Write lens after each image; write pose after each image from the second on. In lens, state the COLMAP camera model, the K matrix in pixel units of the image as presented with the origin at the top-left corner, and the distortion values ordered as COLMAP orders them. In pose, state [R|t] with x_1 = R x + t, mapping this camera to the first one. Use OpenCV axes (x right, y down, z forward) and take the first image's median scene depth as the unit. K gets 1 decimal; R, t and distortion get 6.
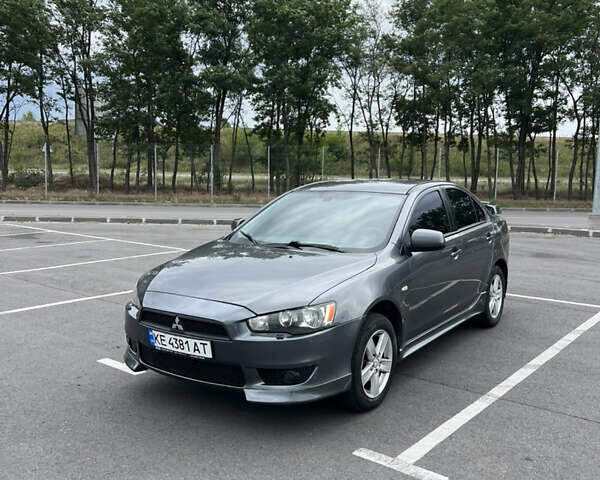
lens RADIAL K [[611.8, 0, 287.9], [0, 611.8, 241.3], [0, 0, 1]] dist [0.157294, -0.333129]
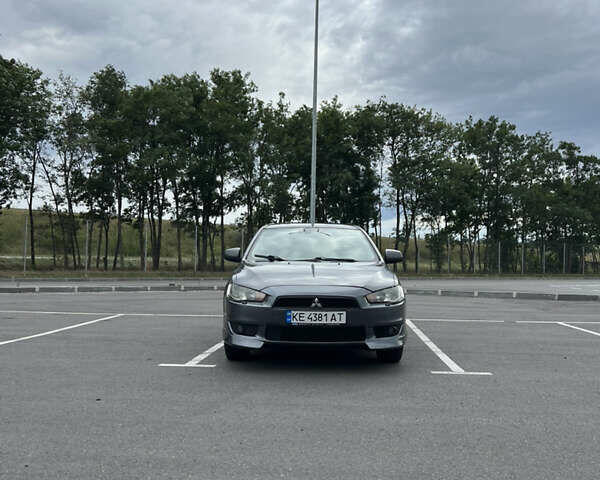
lens RADIAL K [[626.2, 0, 300.0], [0, 626.2, 240.0], [0, 0, 1]] dist [0.080441, -0.020695]
pose [[0.809804, 0.025413, 0.586150, -0.147783], [0.058132, 0.990670, -0.123263, 0.023167], [-0.583813, 0.133893, 0.800771, -0.021403]]
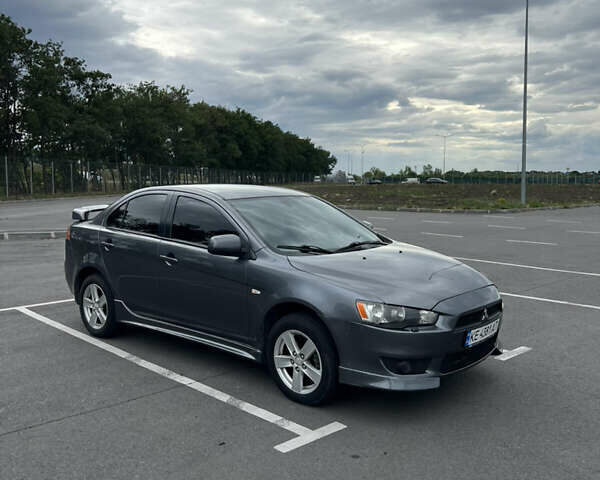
lens RADIAL K [[612.7, 0, 300.0], [0, 612.7, 240.0], [0, 0, 1]] dist [0.037600, 0.021991]
pose [[0.092984, -0.109488, 0.989629, -0.182880], [0.107692, 0.989210, 0.099323, -0.020809], [-0.989826, 0.097340, 0.103772, 0.168120]]
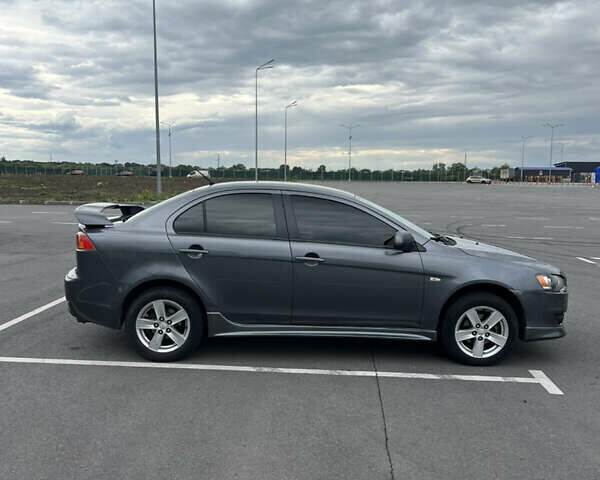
lens RADIAL K [[611.3, 0, 300.0], [0, 611.3, 240.0], [0, 0, 1]] dist [0.003725, 0.002956]
pose [[-0.602746, -0.107333, 0.790681, -0.143294], [0.062682, 0.981480, 0.181017, -0.040161], [-0.795467, 0.158669, -0.584856, 0.339323]]
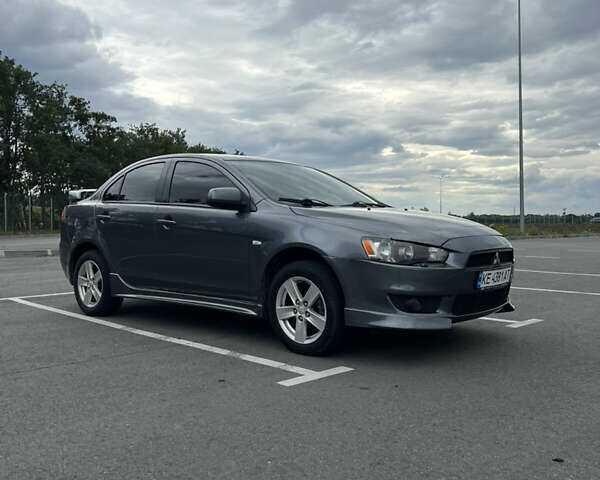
lens RADIAL K [[614.9, 0, 288.0], [0, 614.9, 235.8], [0, 0, 1]] dist [0.018578, 0.010689]
pose [[0.105074, -0.027598, 0.994081, -0.179649], [0.115439, 0.993196, 0.015371, 0.005020], [-0.987742, 0.113140, 0.107545, 0.172953]]
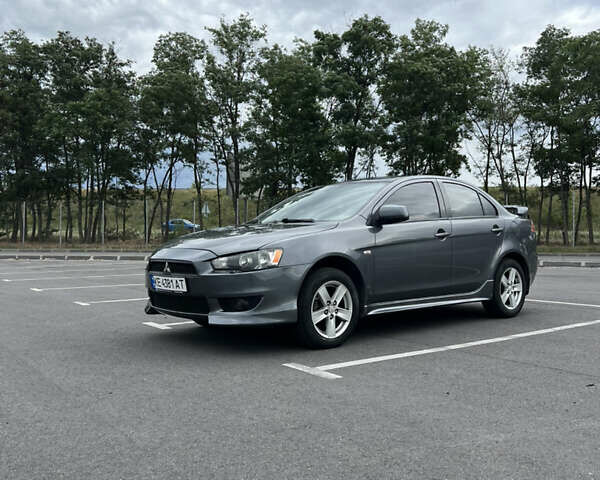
lens RADIAL K [[611.8, 0, 287.9], [0, 611.8, 241.3], [0, 0, 1]] dist [0.157294, -0.333129]
pose [[0.967263, -0.005508, -0.253717, 0.054536], [-0.021822, 0.994256, -0.104779, 0.029098], [0.252837, 0.106886, 0.961587, -0.024657]]
